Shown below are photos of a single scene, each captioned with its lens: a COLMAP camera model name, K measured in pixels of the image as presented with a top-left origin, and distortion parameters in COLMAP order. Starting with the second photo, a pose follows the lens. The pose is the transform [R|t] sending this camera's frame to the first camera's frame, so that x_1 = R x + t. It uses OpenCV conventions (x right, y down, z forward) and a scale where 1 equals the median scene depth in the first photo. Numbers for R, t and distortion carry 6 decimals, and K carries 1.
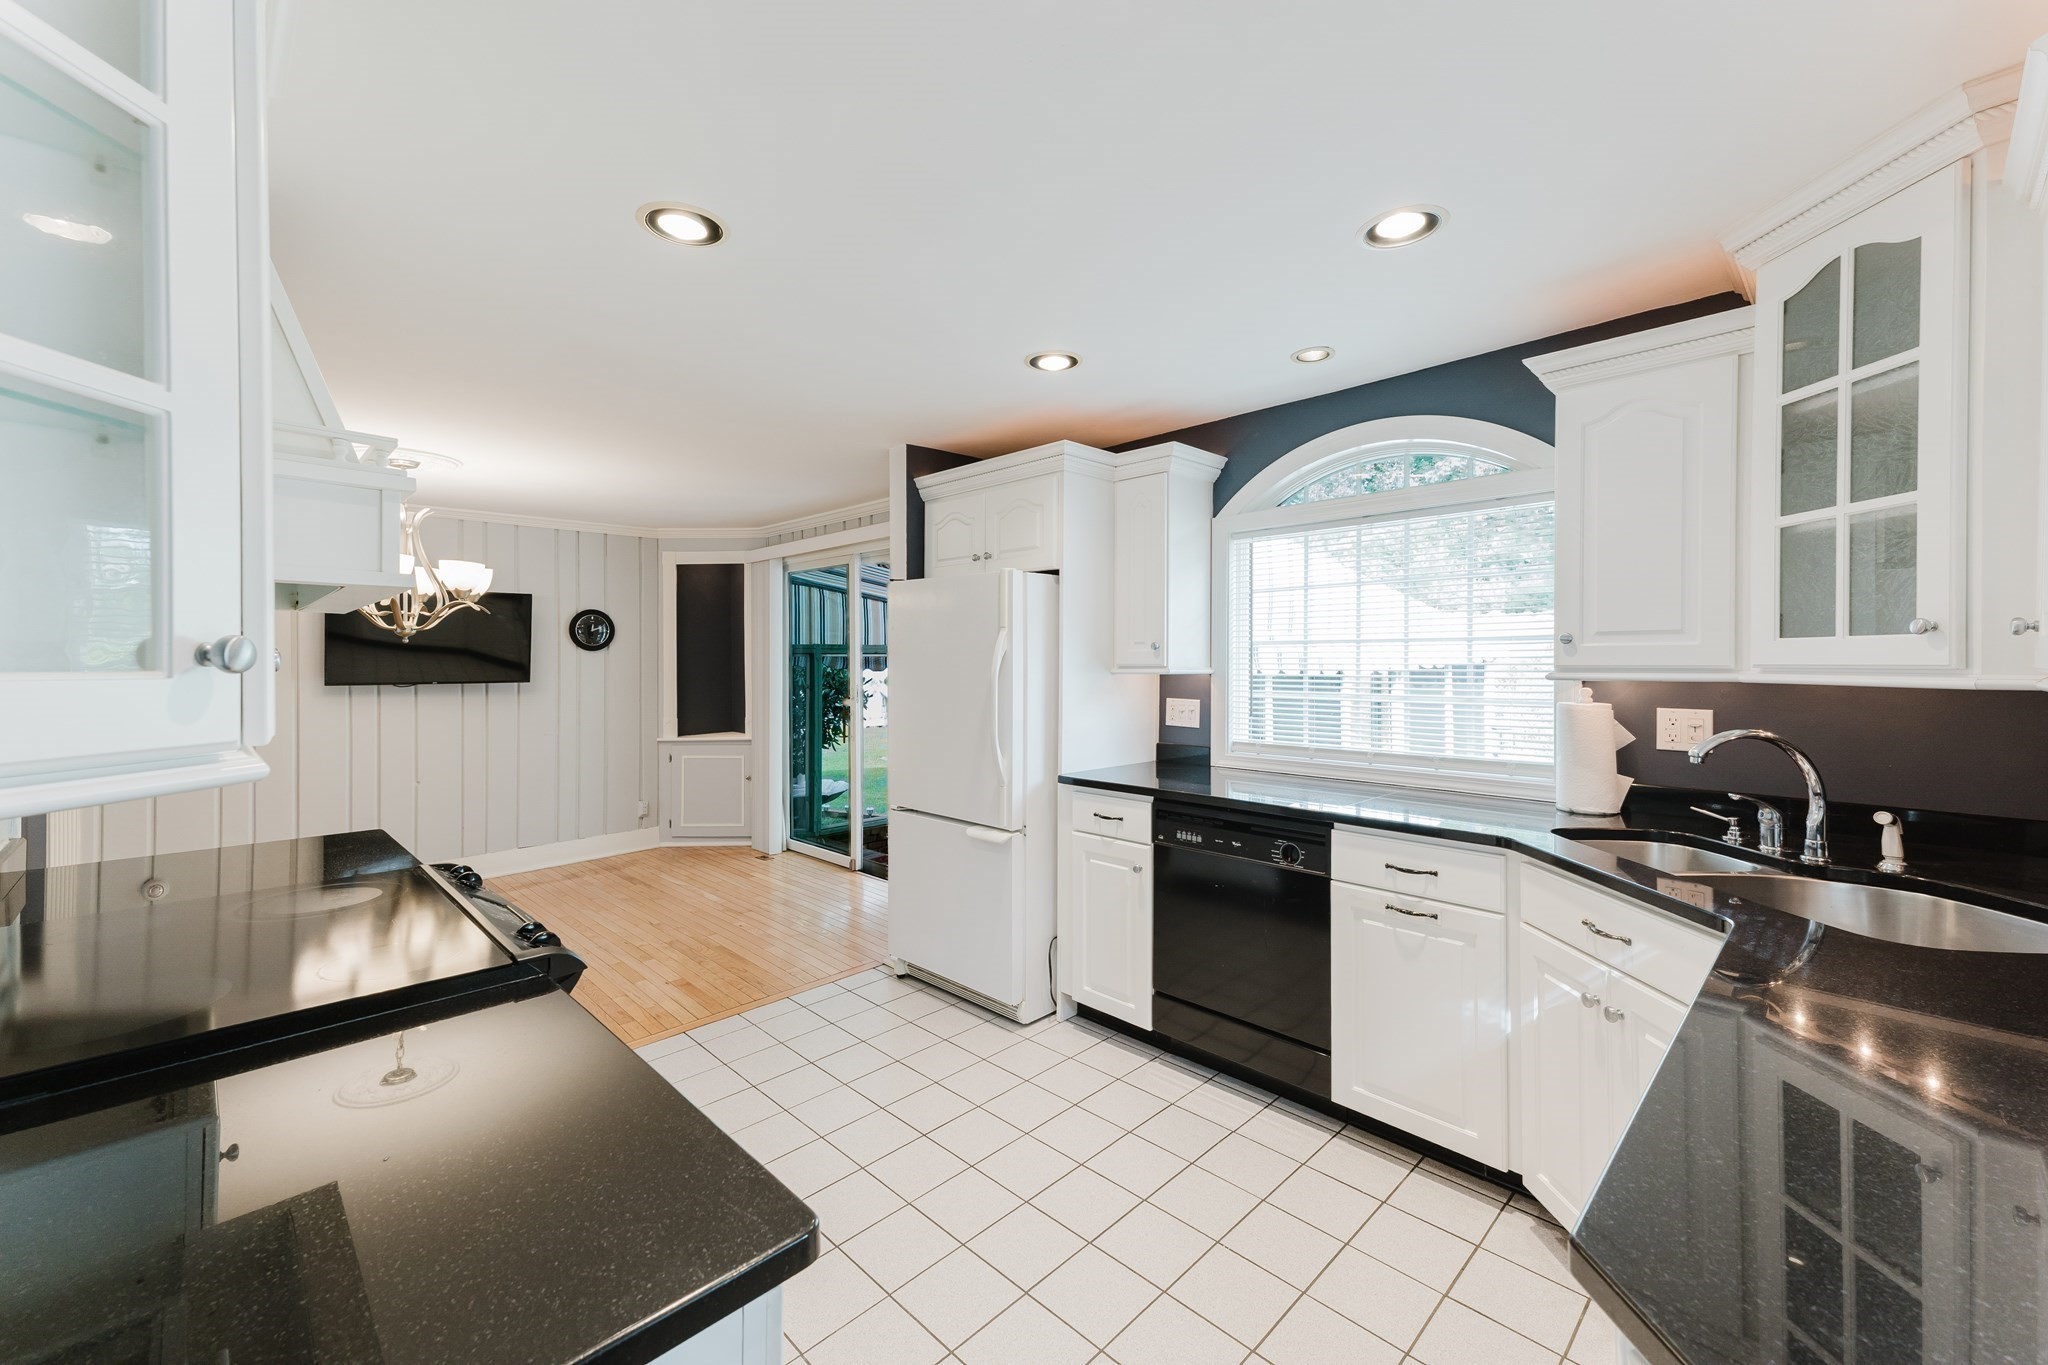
lens RADIAL K [[831.7, 0, 1030.8], [0, 831.7, 668.8], [0, 0, 1]] dist [0.008740, -0.000616]
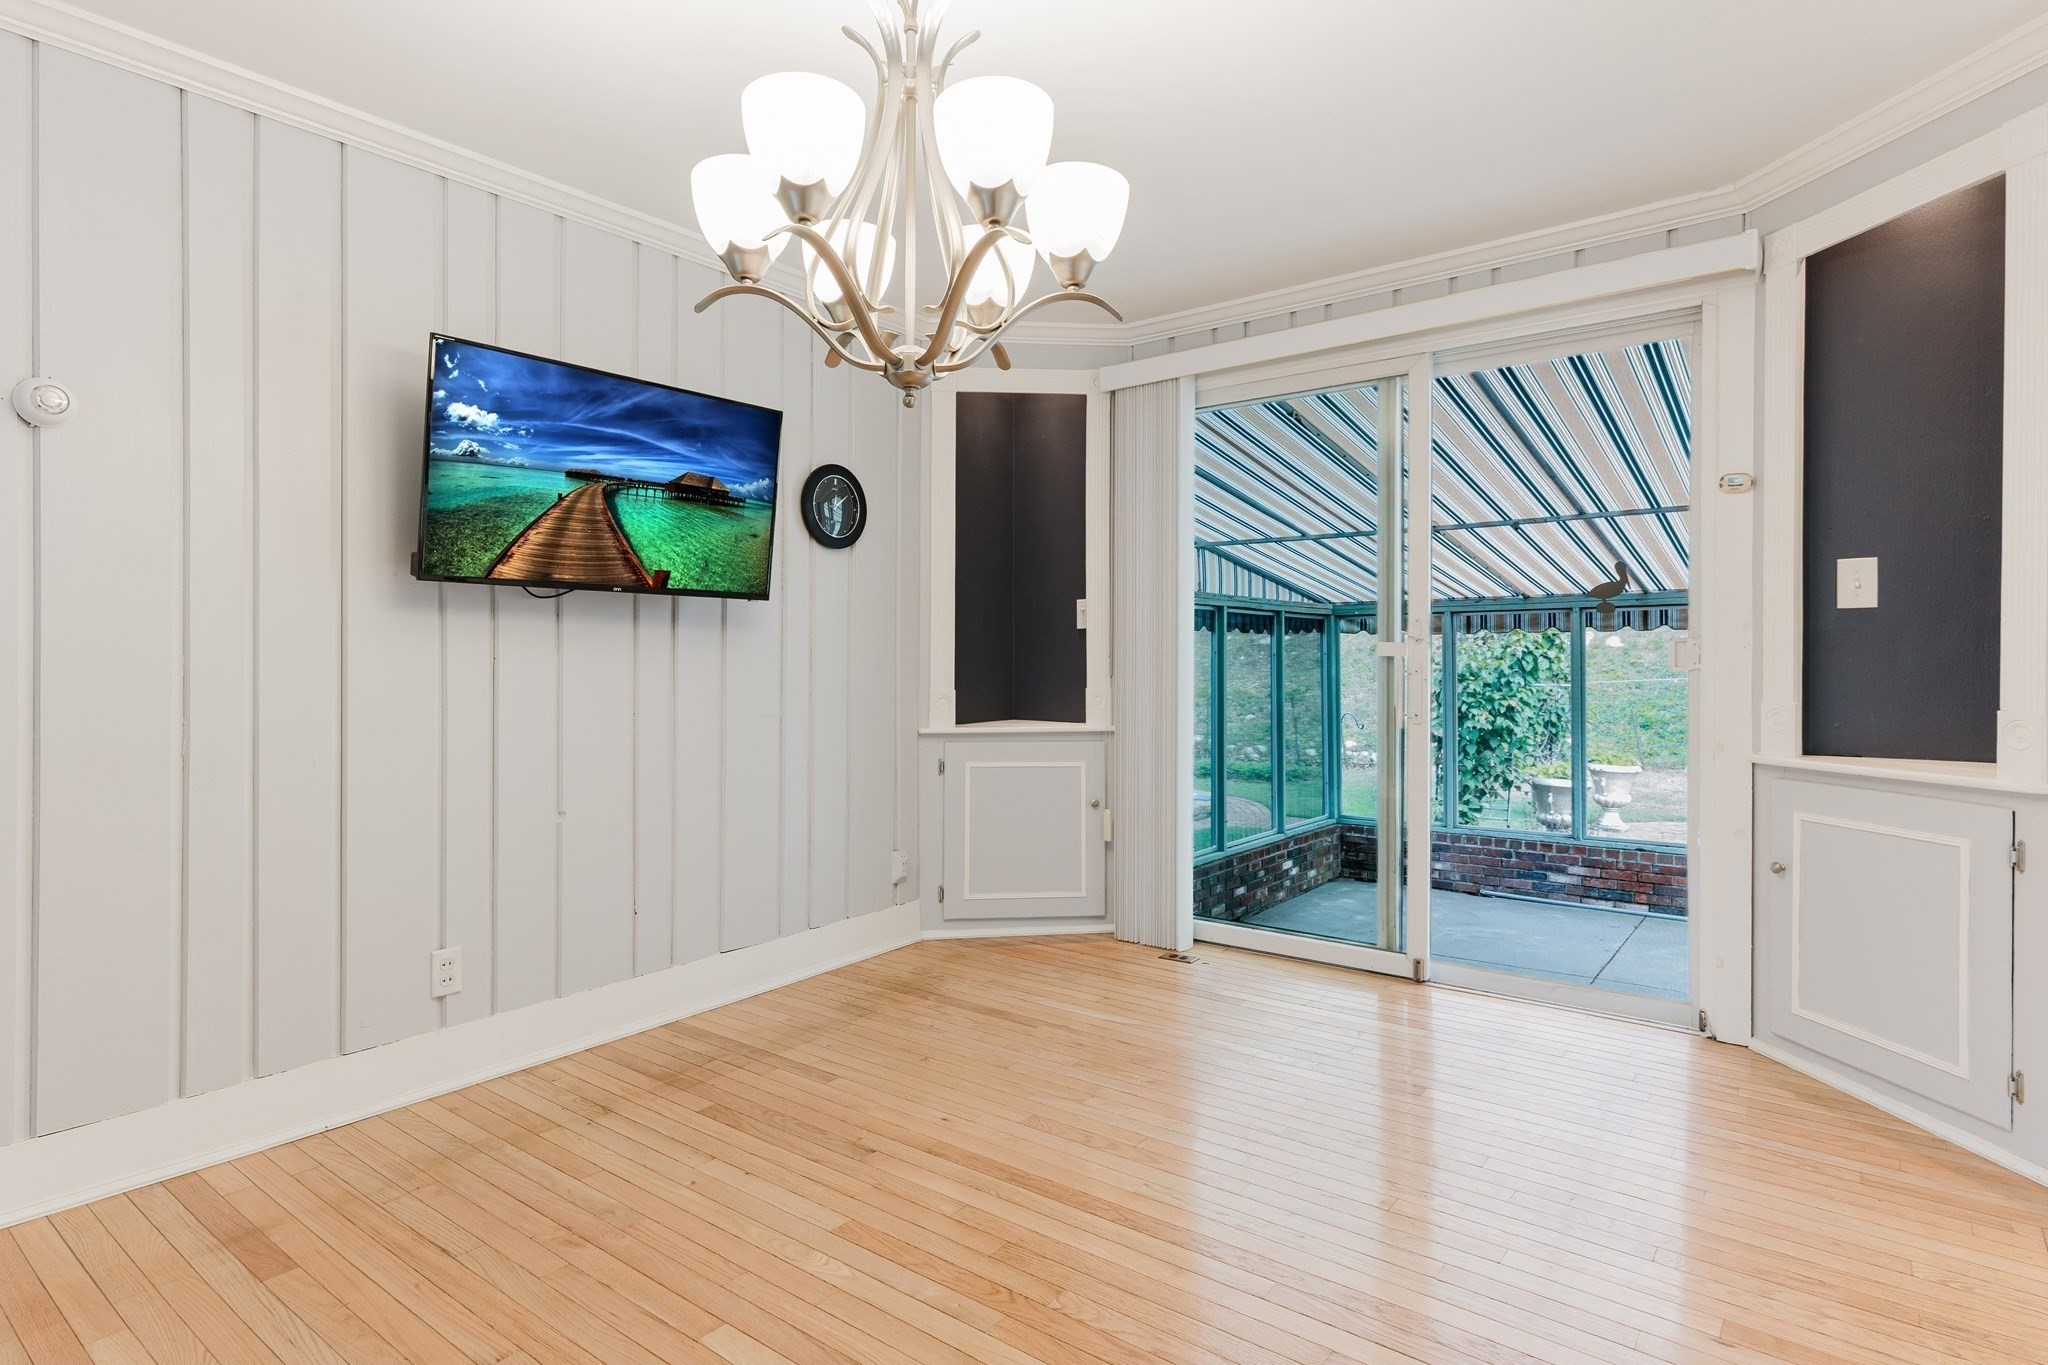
lens RADIAL K [[1087.7, 0, 1020.9], [0, 1087.7, 669.6], [0, 0, 1]] dist [0.000936, 0.000011]
pose [[0.992738, 0.000221, 0.120297, -0.466958], [0.001122, 0.999938, -0.011090, 0.054613], [-0.120292, 0.011144, 0.992676, 0.326739]]
